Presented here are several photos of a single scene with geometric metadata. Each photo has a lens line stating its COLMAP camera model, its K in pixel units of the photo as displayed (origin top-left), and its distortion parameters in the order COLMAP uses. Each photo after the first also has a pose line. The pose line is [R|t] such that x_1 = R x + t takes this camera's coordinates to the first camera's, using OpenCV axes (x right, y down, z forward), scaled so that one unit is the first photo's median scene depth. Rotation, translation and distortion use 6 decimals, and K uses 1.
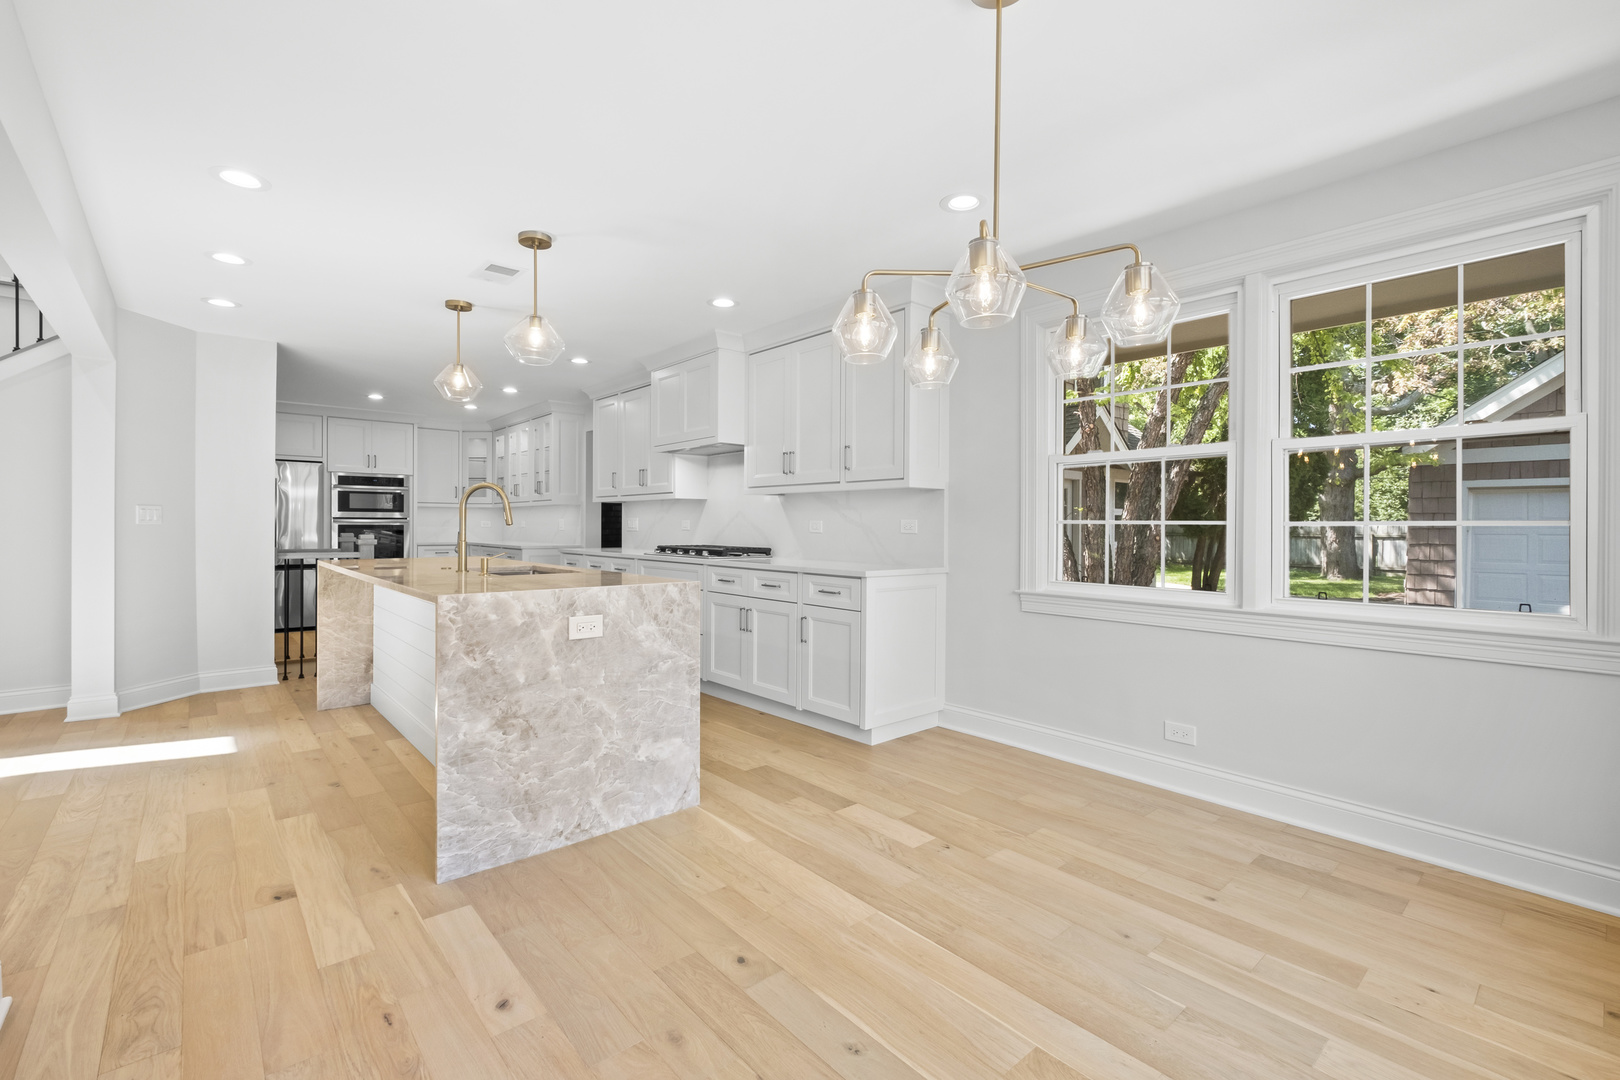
lens RADIAL K [[714.4, 0, 812.9], [0, 714.4, 524.9], [0, 0, 1]] dist [-0.002110, -0.000351]
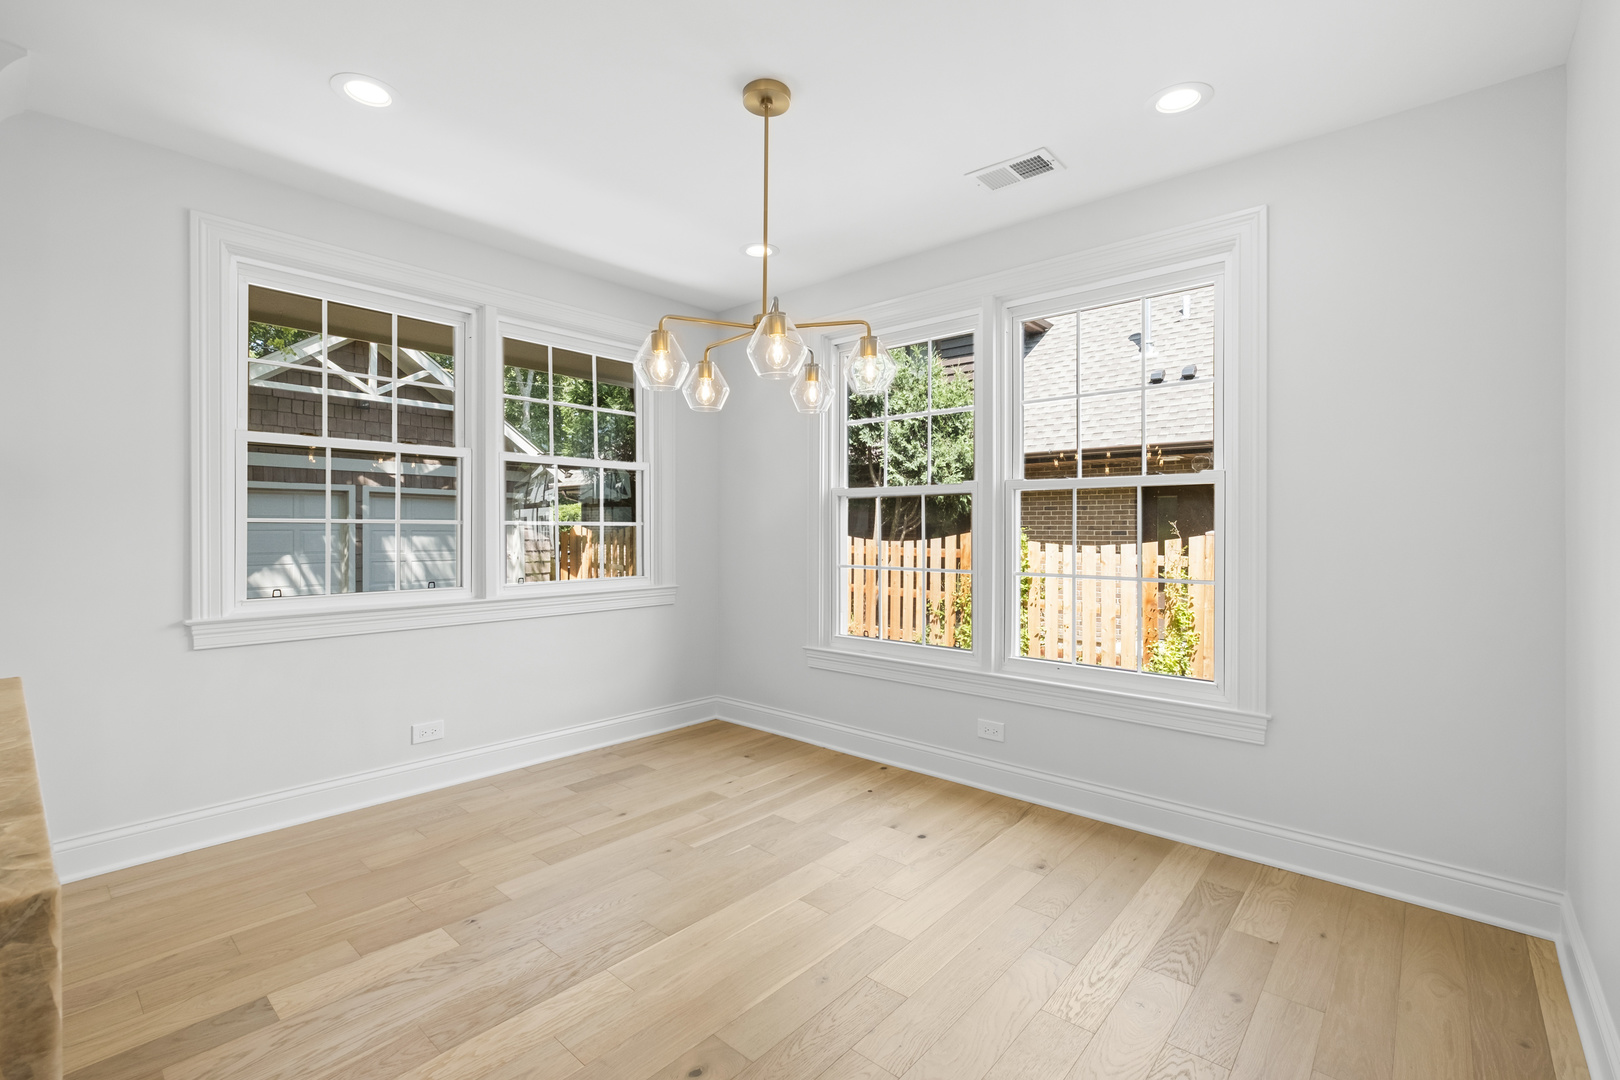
lens RADIAL K [[714.4, 0, 812.9], [0, 714.4, 524.9], [0, 0, 1]] dist [-0.002110, -0.000351]
pose [[-0.134900, -0.002704, 0.990856, -0.648360], [-0.004806, 0.999986, 0.002074, -0.005194], [-0.990848, -0.004482, -0.134911, 0.700795]]
